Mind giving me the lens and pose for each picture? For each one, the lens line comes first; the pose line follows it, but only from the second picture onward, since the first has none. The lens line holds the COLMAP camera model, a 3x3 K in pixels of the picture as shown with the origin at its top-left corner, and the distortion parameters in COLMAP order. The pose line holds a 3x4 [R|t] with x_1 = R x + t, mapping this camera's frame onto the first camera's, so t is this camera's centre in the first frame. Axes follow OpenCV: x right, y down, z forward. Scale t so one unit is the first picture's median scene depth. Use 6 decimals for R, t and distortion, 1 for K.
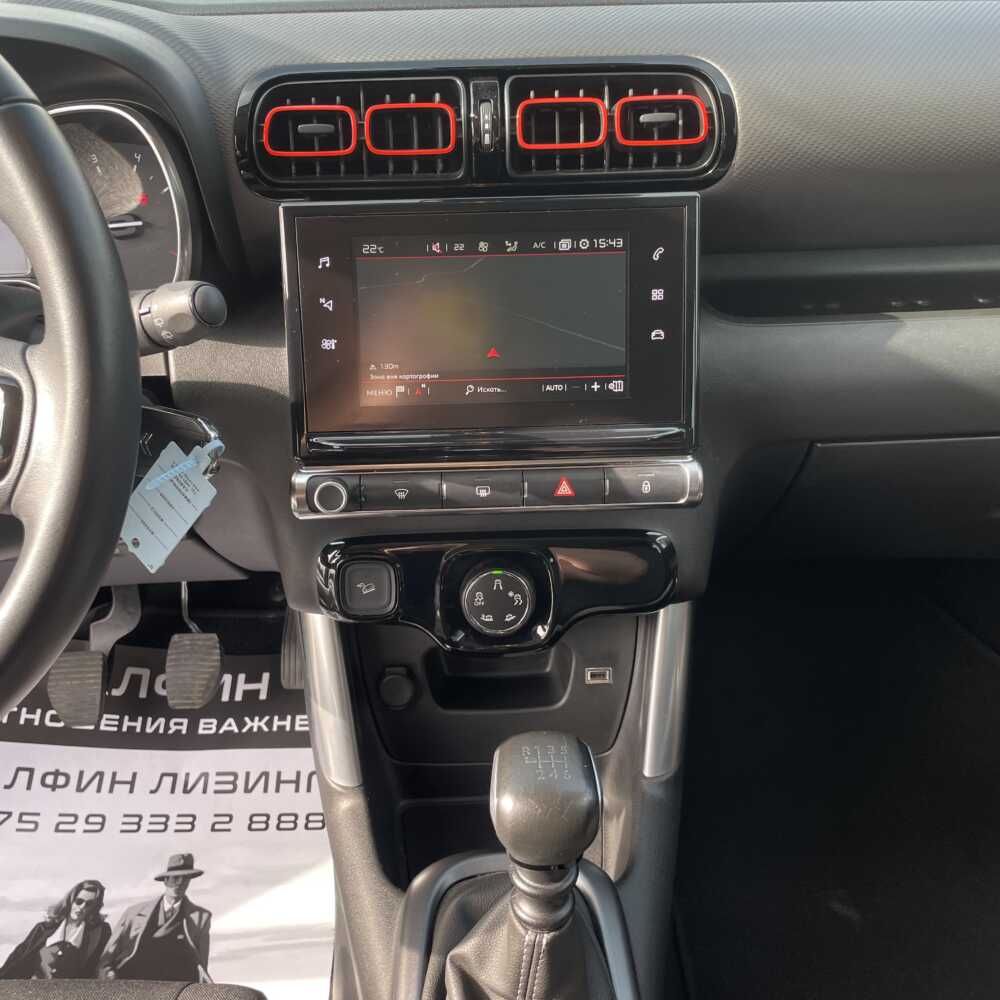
lens RADIAL K [[958.7, 0, 467.9], [0, 958.7, 481.9], [0, 0, 1]] dist [0.070617, -0.041947]
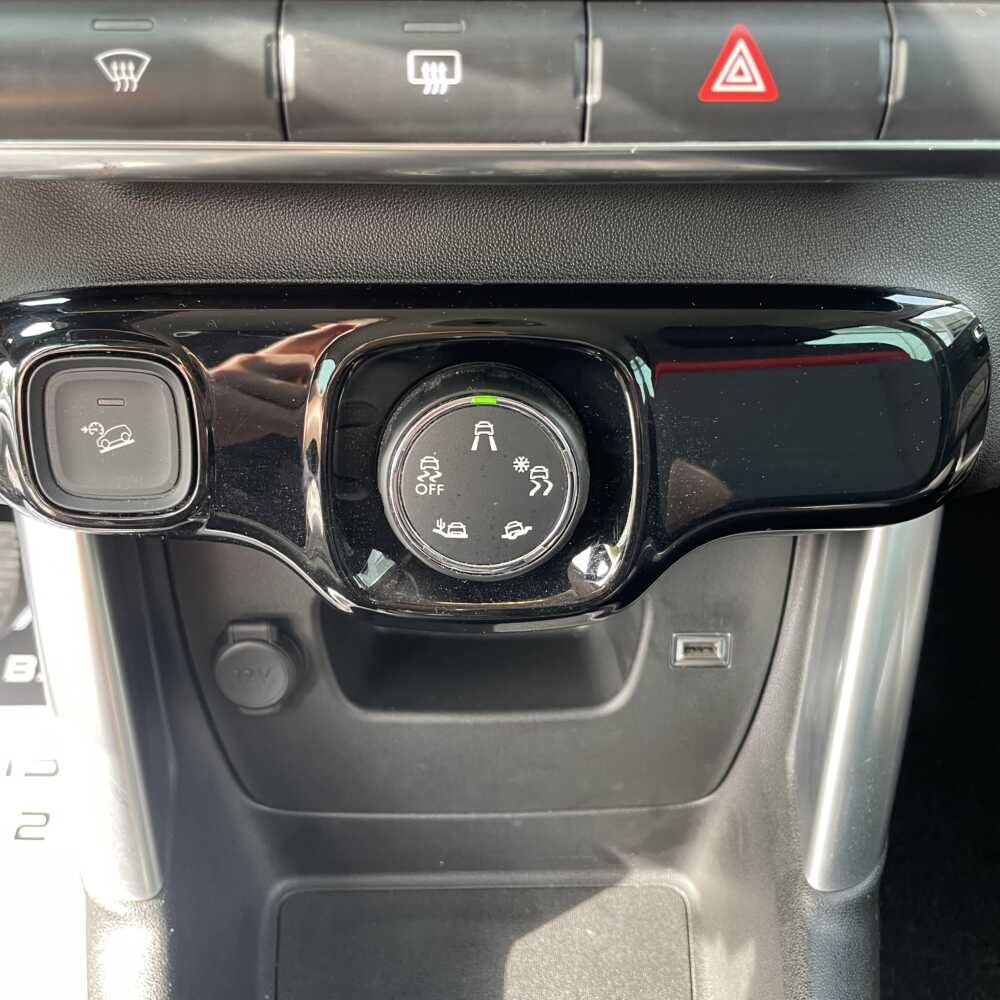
lens RADIAL K [[1017.4, 0, 485.8], [0, 1017.4, 493.0], [0, 0, 1]] dist [0.071999, -0.084146]
pose [[0.999371, 0.025707, 0.024441, 0.020177], [-0.028717, 0.990826, 0.132061, 0.067175], [-0.020822, -0.132680, 0.990940, 0.541073]]
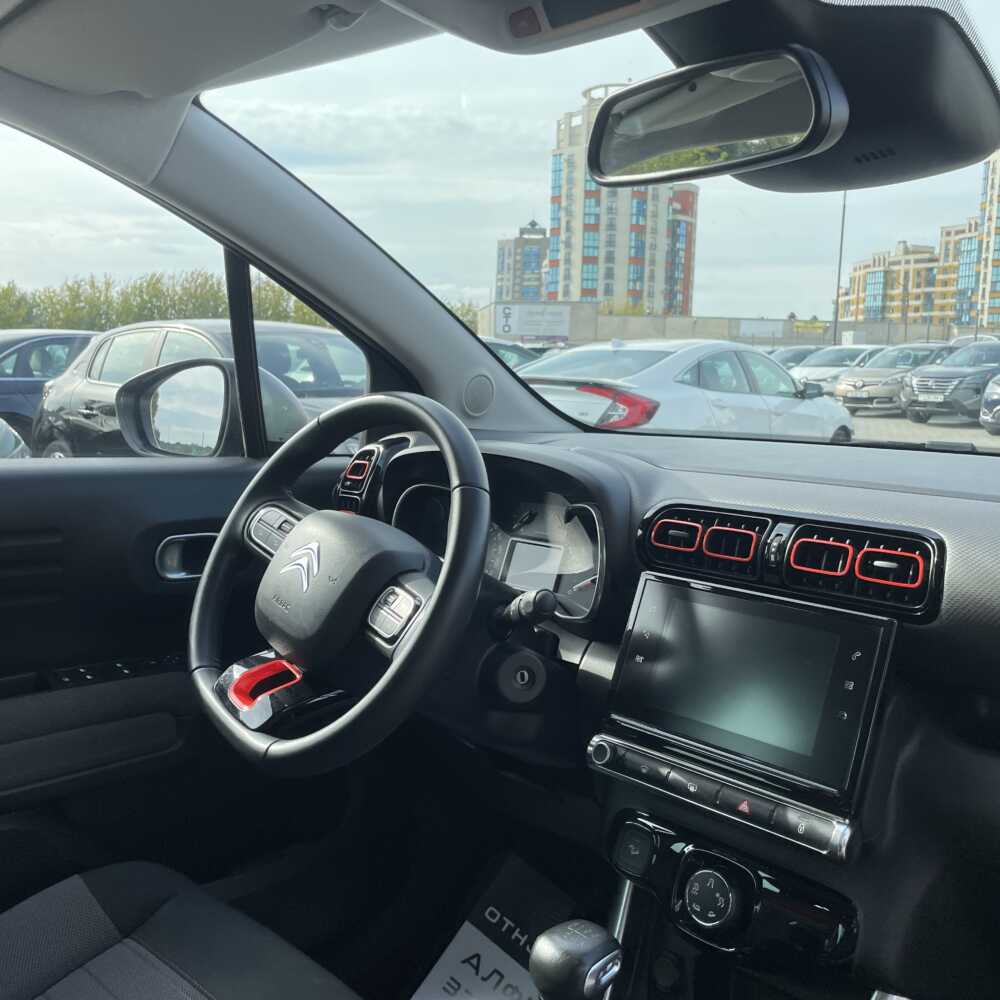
lens RADIAL K [[1017.4, 0, 485.8], [0, 1017.4, 493.0], [0, 0, 1]] dist [0.071999, -0.084146]
pose [[0.664287, 0.118068, -0.738094, 0.658454], [-0.410675, 0.882709, -0.228408, 0.072121], [0.624555, 0.454846, 0.634859, -0.236096]]
